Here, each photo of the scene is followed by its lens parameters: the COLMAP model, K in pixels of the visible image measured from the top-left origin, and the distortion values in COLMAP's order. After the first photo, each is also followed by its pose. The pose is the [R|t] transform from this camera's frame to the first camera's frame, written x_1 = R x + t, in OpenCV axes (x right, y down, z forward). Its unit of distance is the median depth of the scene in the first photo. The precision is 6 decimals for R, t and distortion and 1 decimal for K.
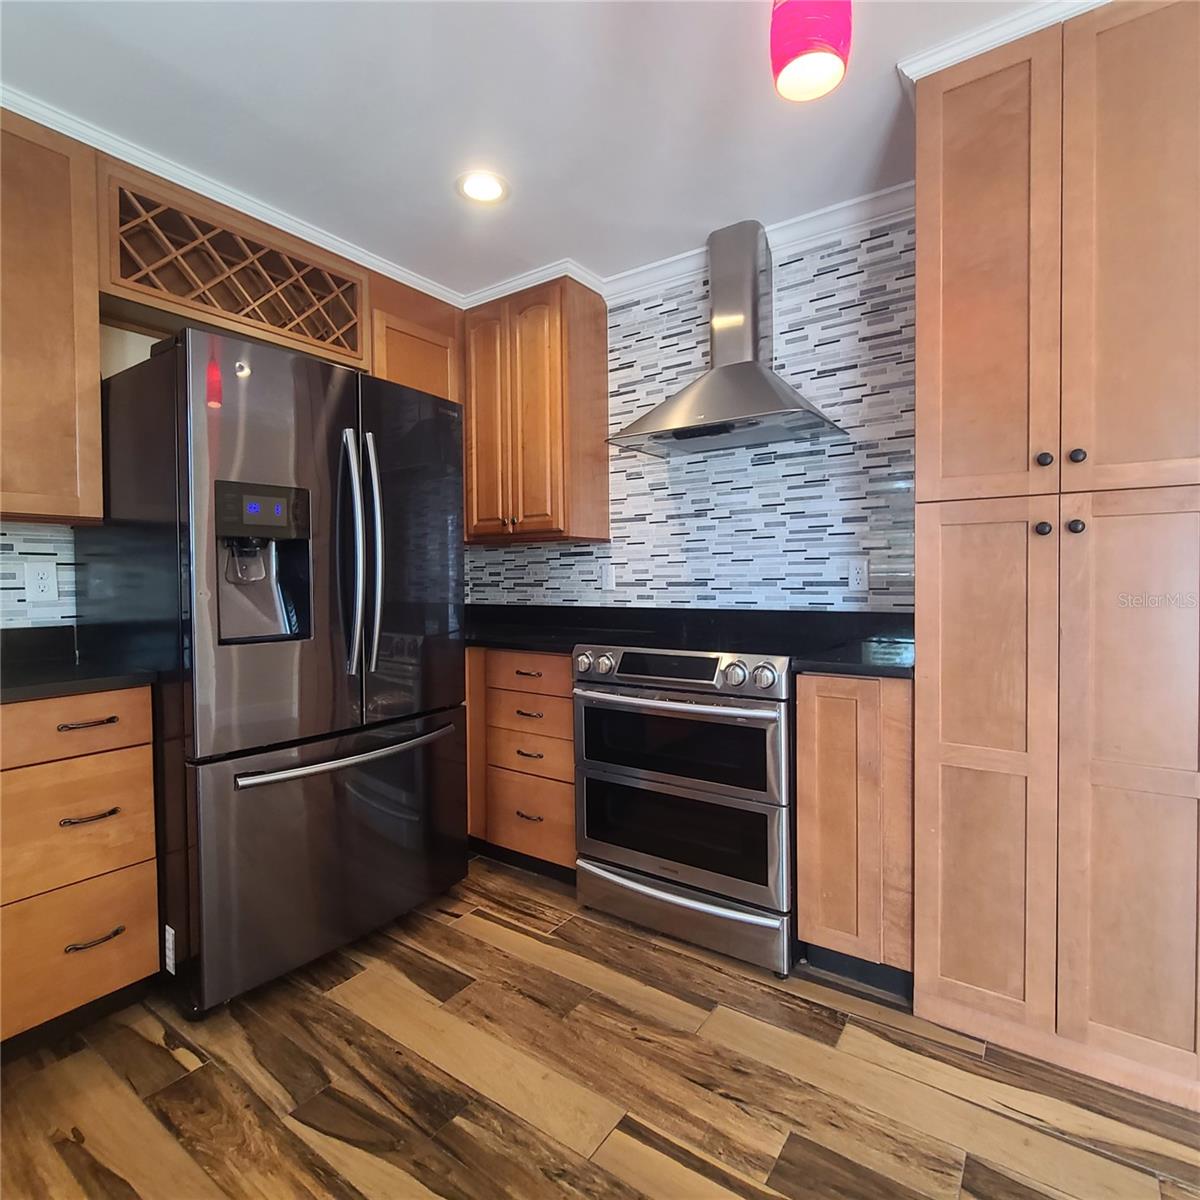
lens RADIAL K [[655.7, 0, 596.9], [0, 655.7, 590.6], [0, 0, 1]] dist [-0.002508, -0.000225]
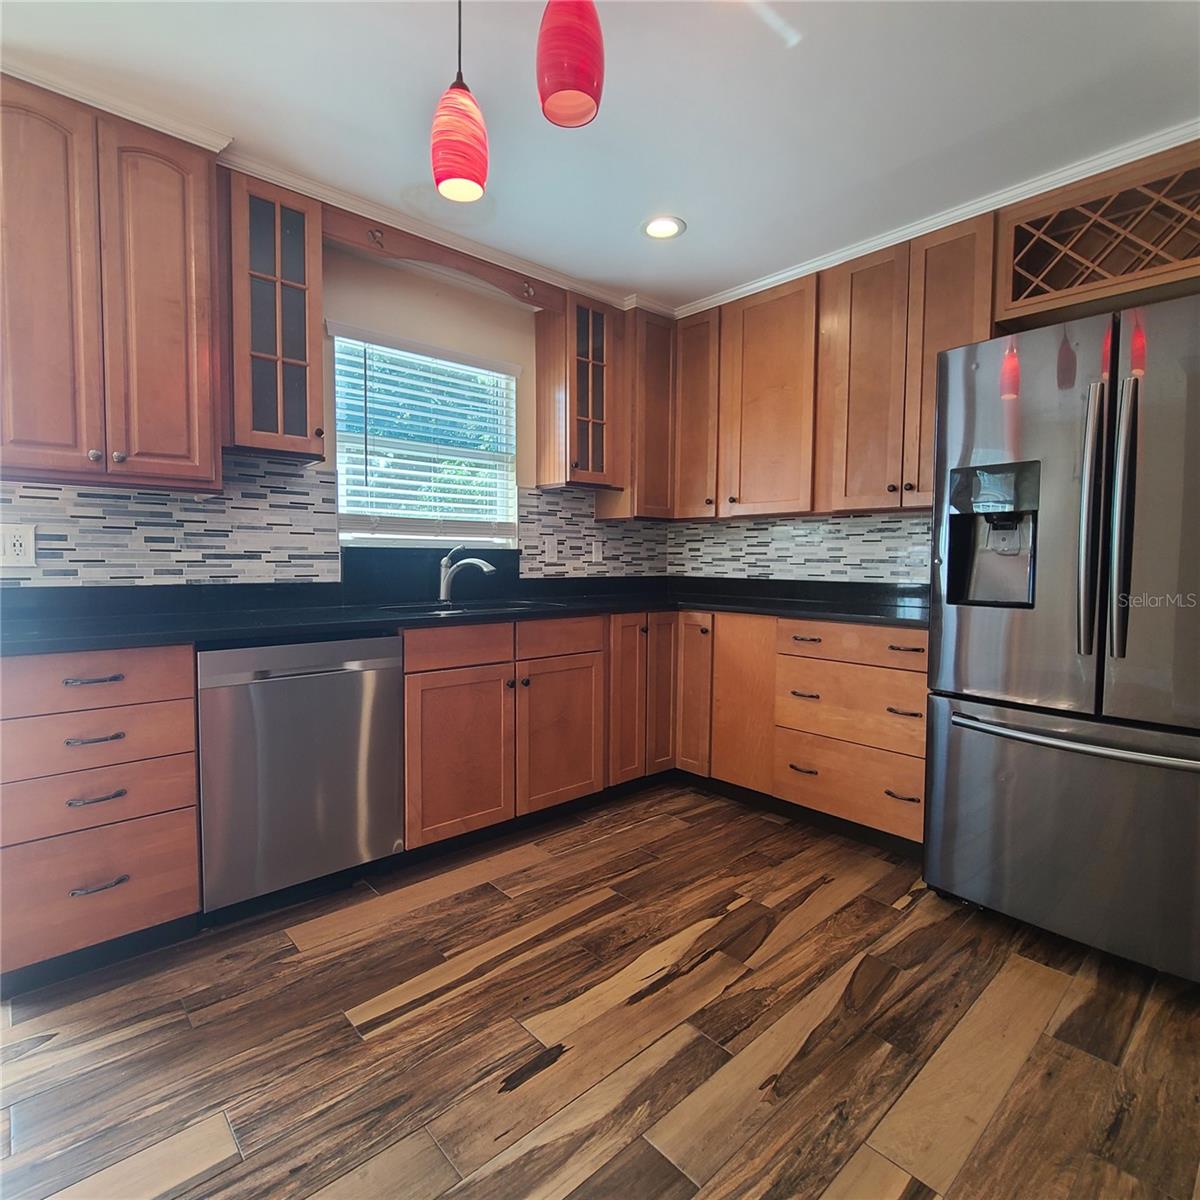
lens RADIAL K [[655.7, 0, 597.1], [0, 655.7, 590.3], [0, 0, 1]] dist [-0.002508, -0.000225]
pose [[-0.219575, 0.057355, -0.973908, 0.656422], [-0.022411, 0.997710, 0.063809, -0.004233], [0.975338, 0.035837, -0.217787, 0.532865]]
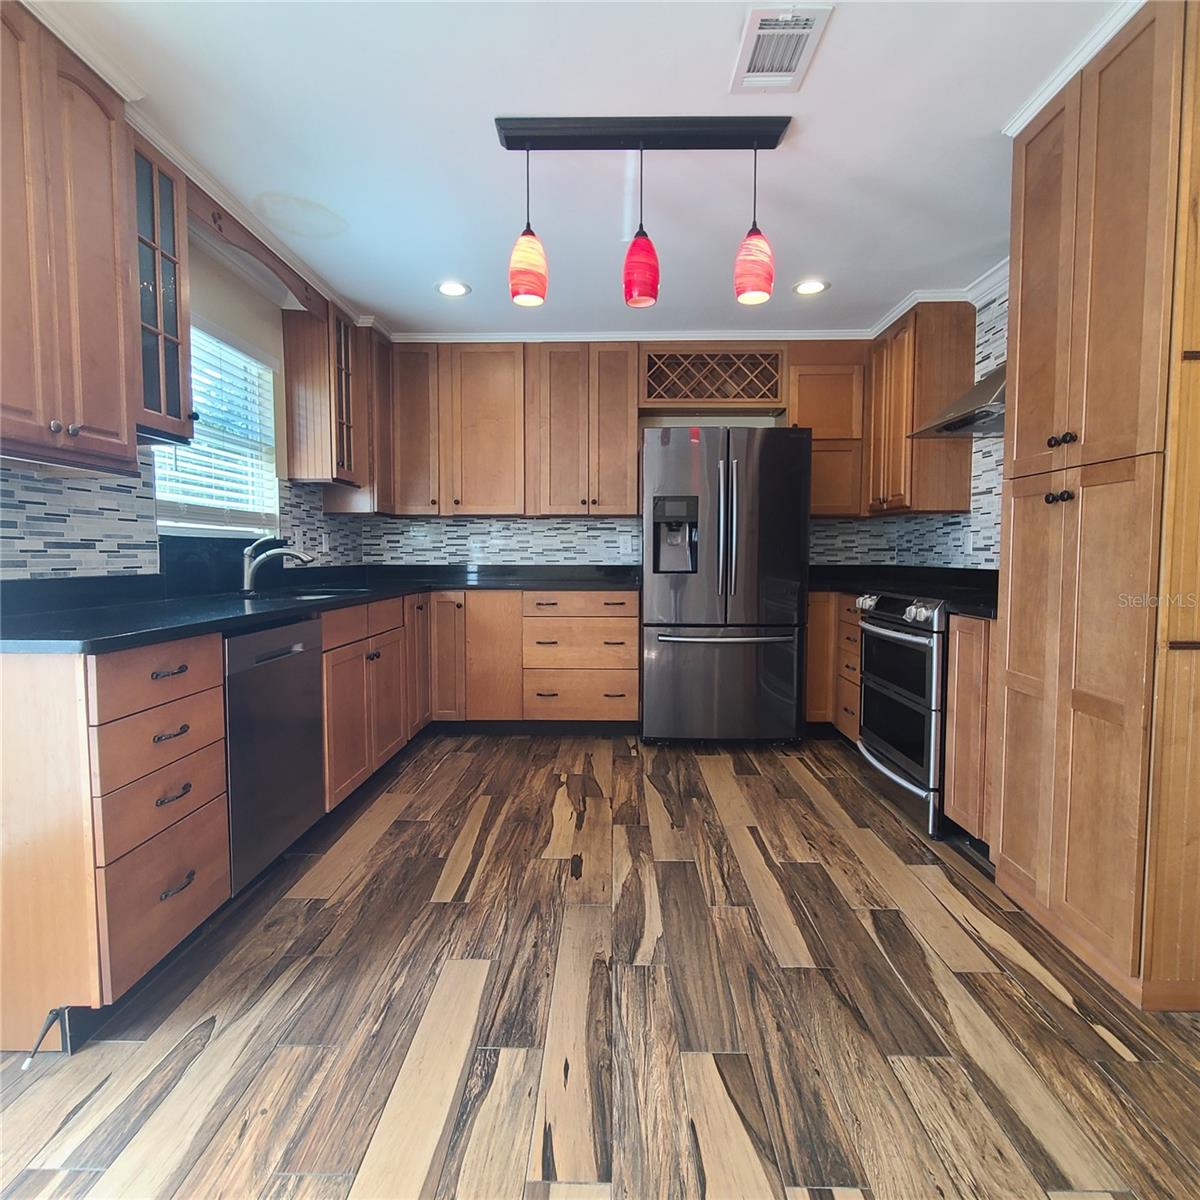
lens RADIAL K [[655.7, 0, 597.5], [0, 655.7, 592.4], [0, 0, 1]] dist [-0.002508, -0.000225]
pose [[0.557198, 0.060455, -0.828176, 0.952638], [-0.022366, 0.998077, 0.057809, 0.022219], [0.830079, -0.013688, 0.557478, -0.306894]]
